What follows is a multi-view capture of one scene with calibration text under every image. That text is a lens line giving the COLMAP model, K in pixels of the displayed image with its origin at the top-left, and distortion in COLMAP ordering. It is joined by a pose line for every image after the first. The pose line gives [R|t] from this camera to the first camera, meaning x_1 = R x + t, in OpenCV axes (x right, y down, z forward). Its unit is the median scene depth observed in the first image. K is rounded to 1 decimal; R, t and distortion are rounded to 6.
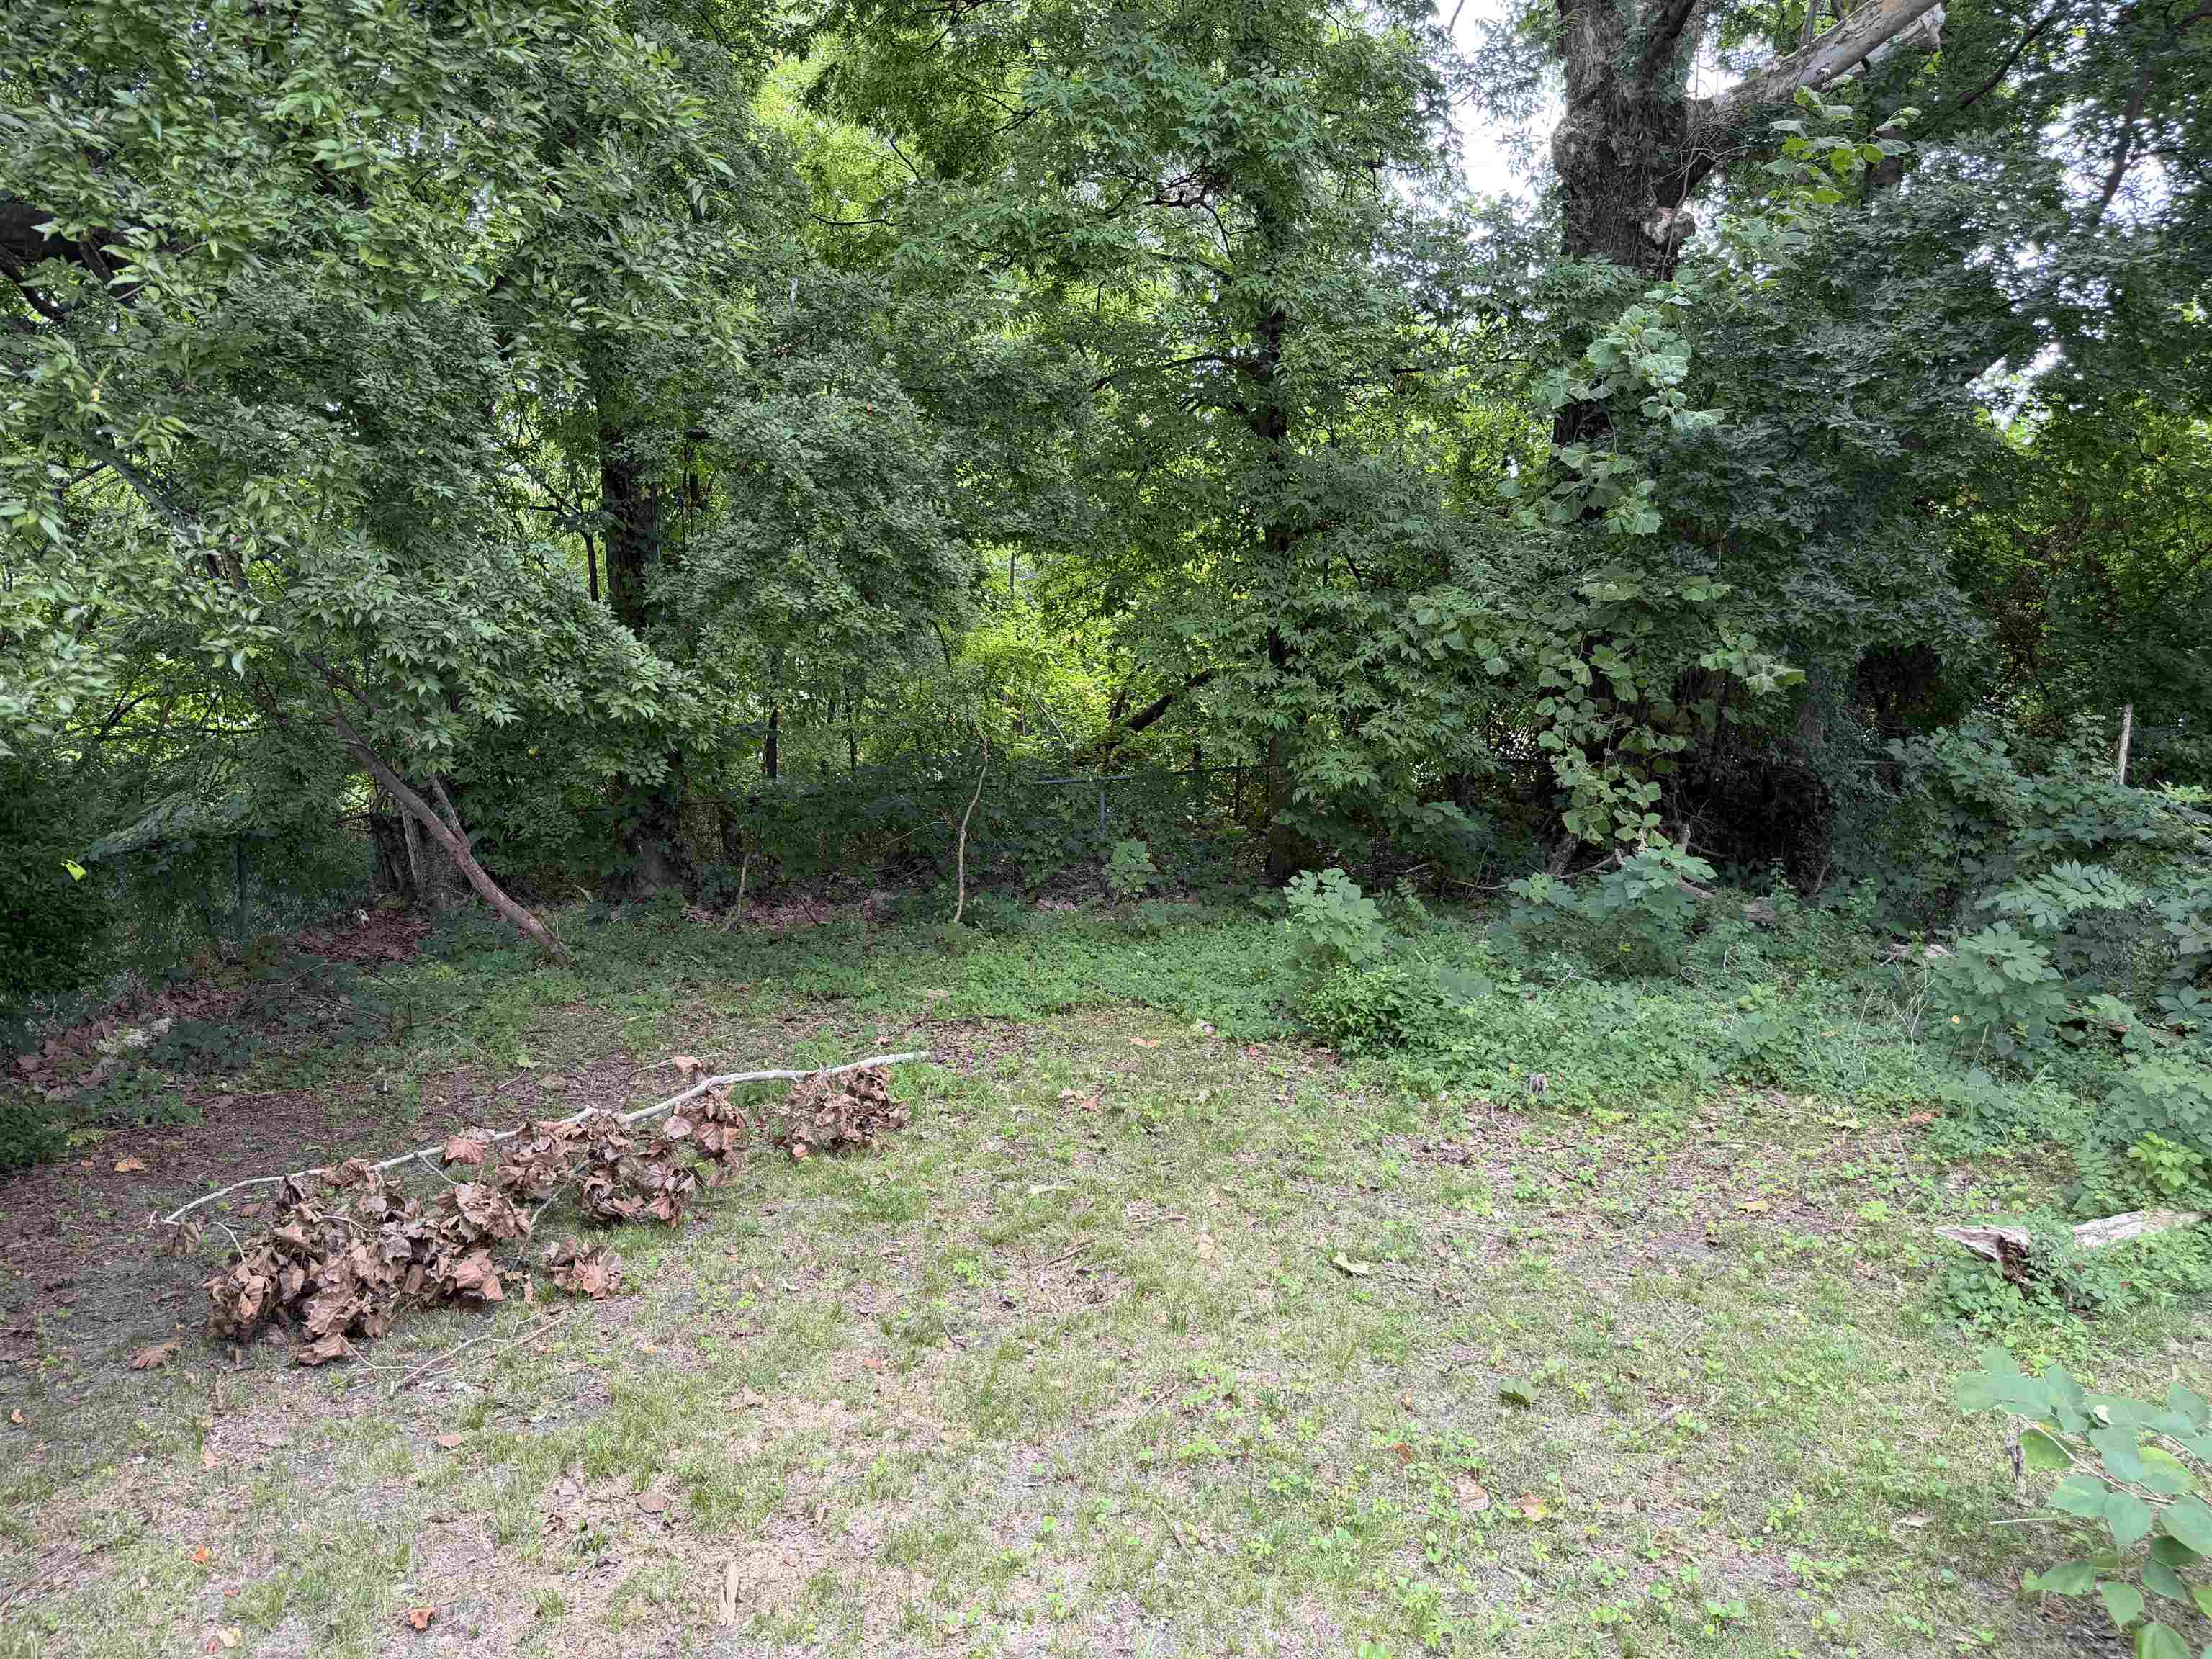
lens RADIAL K [[1559.9, 0, 1119.2], [0, 1559.9, 824.8], [0, 0, 1]] dist [0.052106, -0.076155]
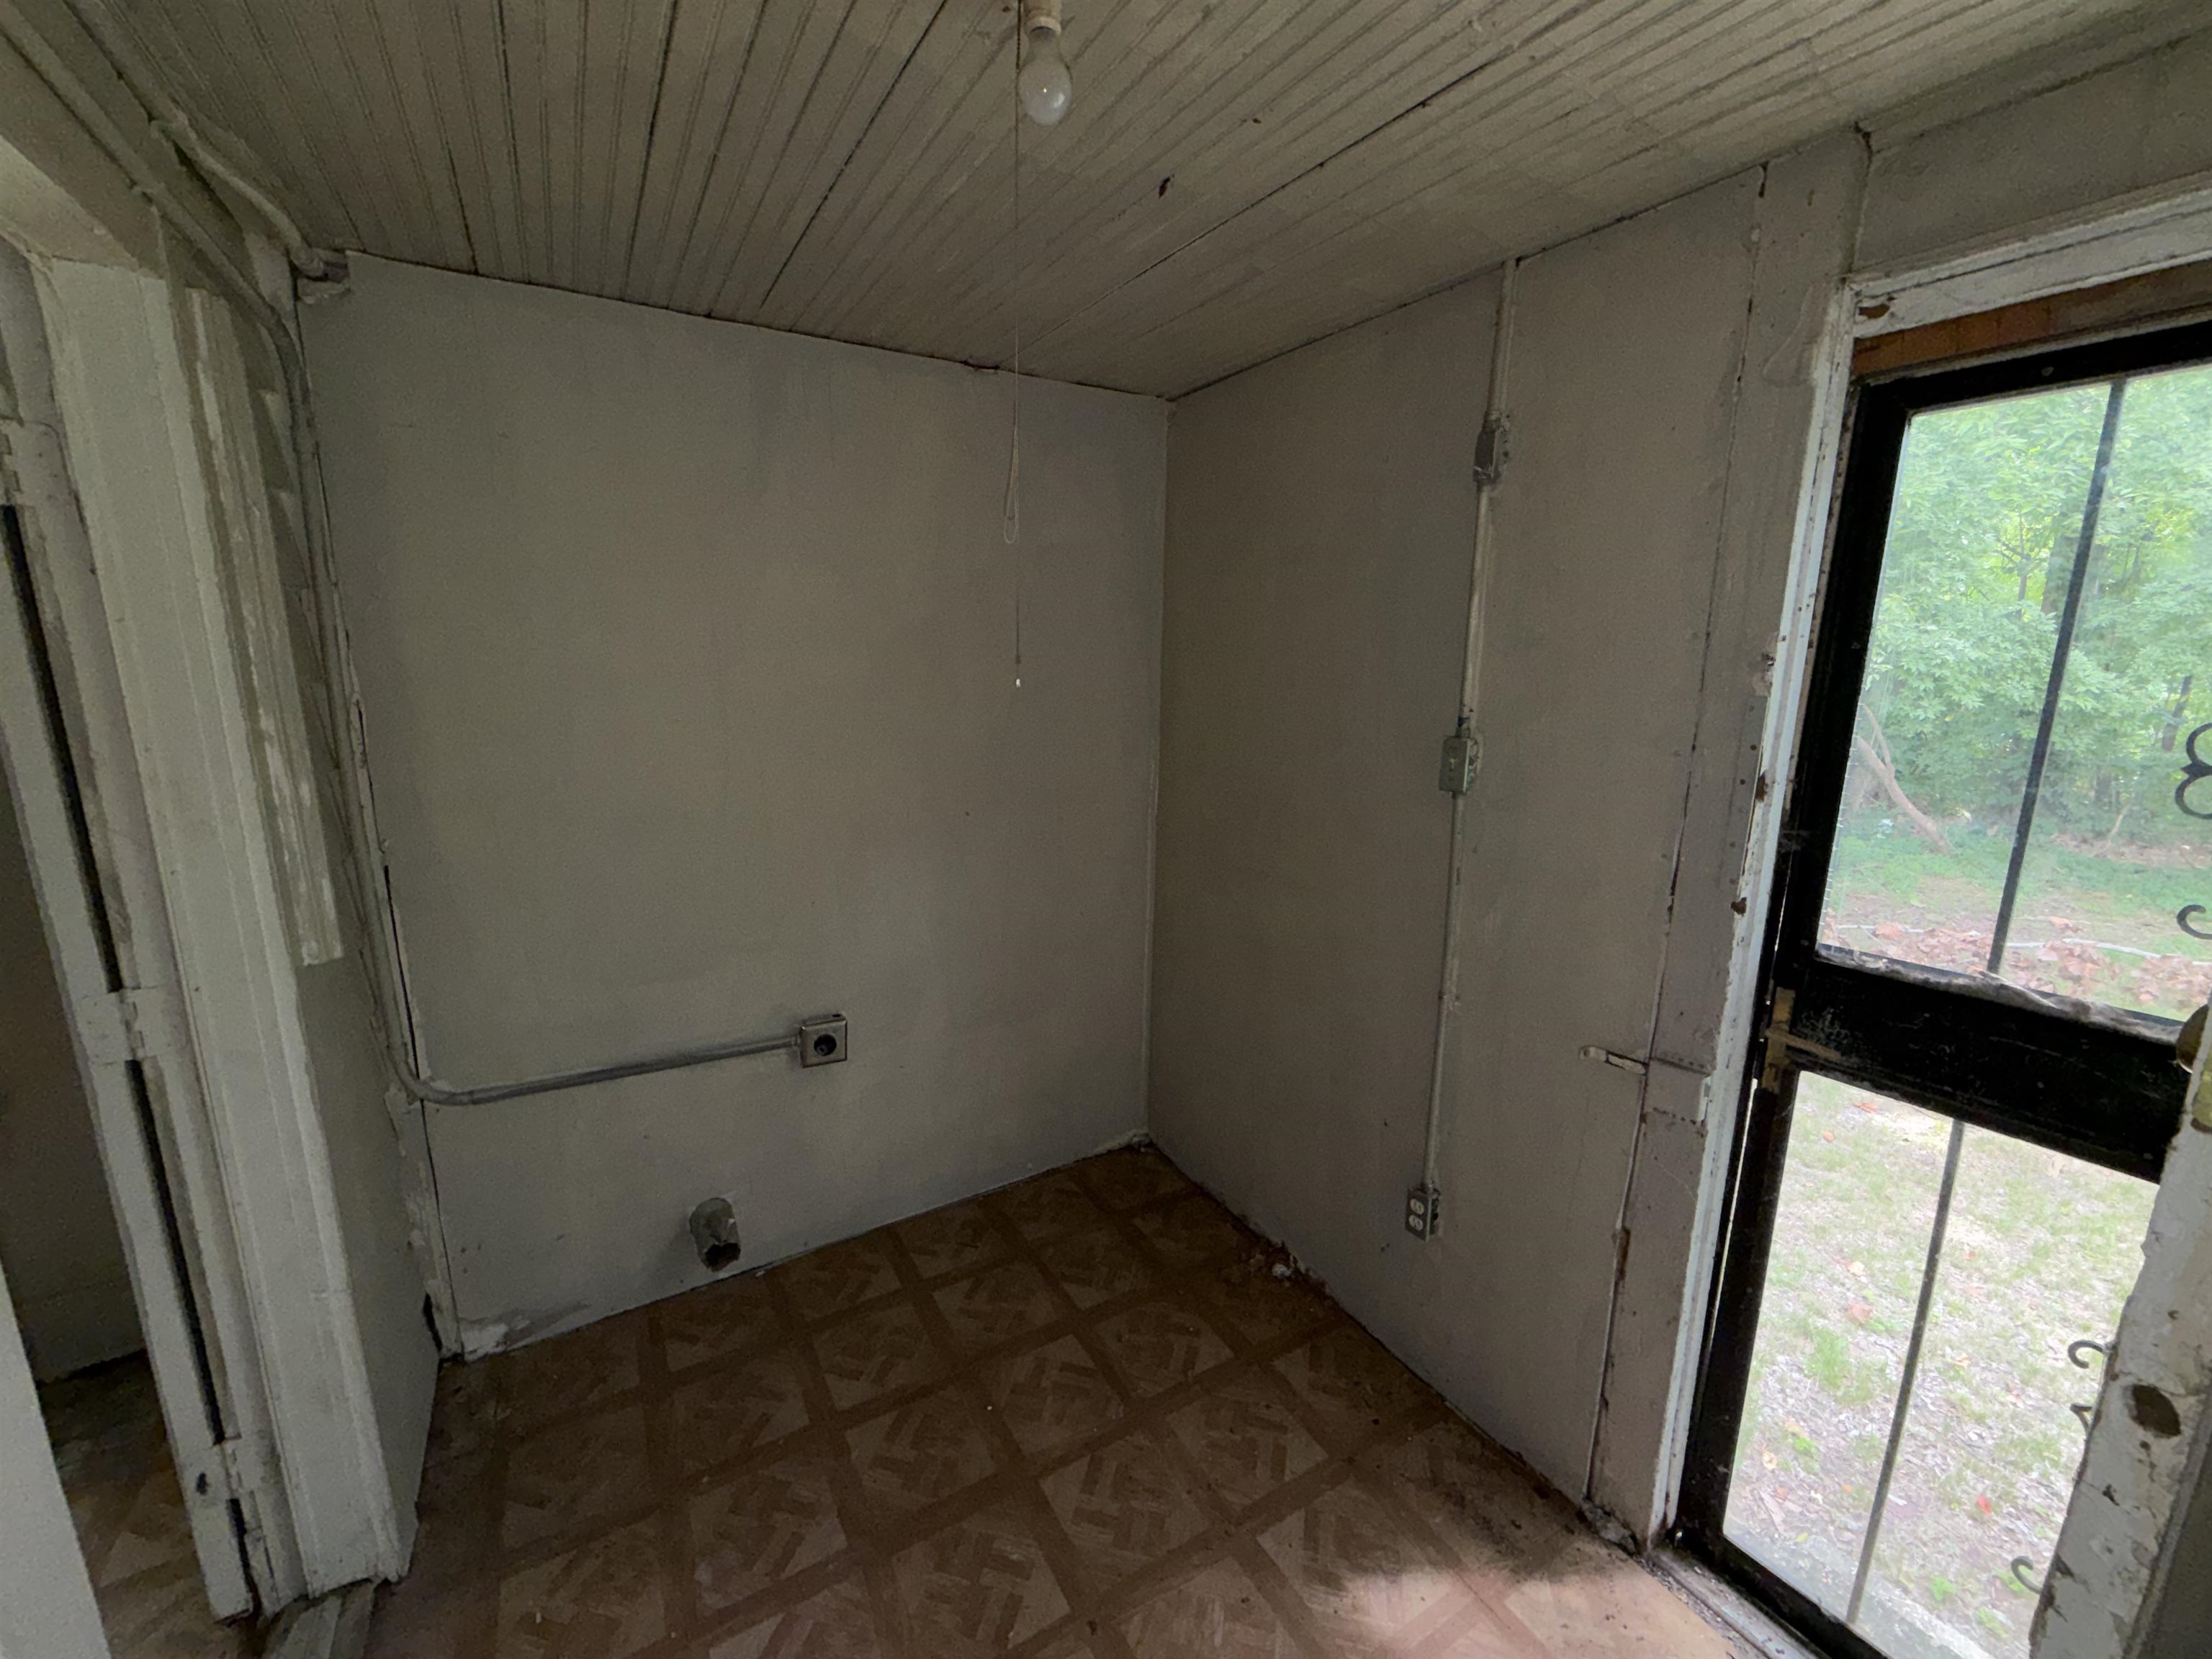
lens RADIAL K [[901.0, 0, 1098.6], [0, 901.0, 837.7], [0, 0, 1]] dist [0.000184, -0.000195]
pose [[0.470285, 0.189779, -0.861868, 0.046838], [-0.096070, 0.981810, 0.163769, 0.007570], [0.877270, 0.005782, 0.479962, -0.339941]]
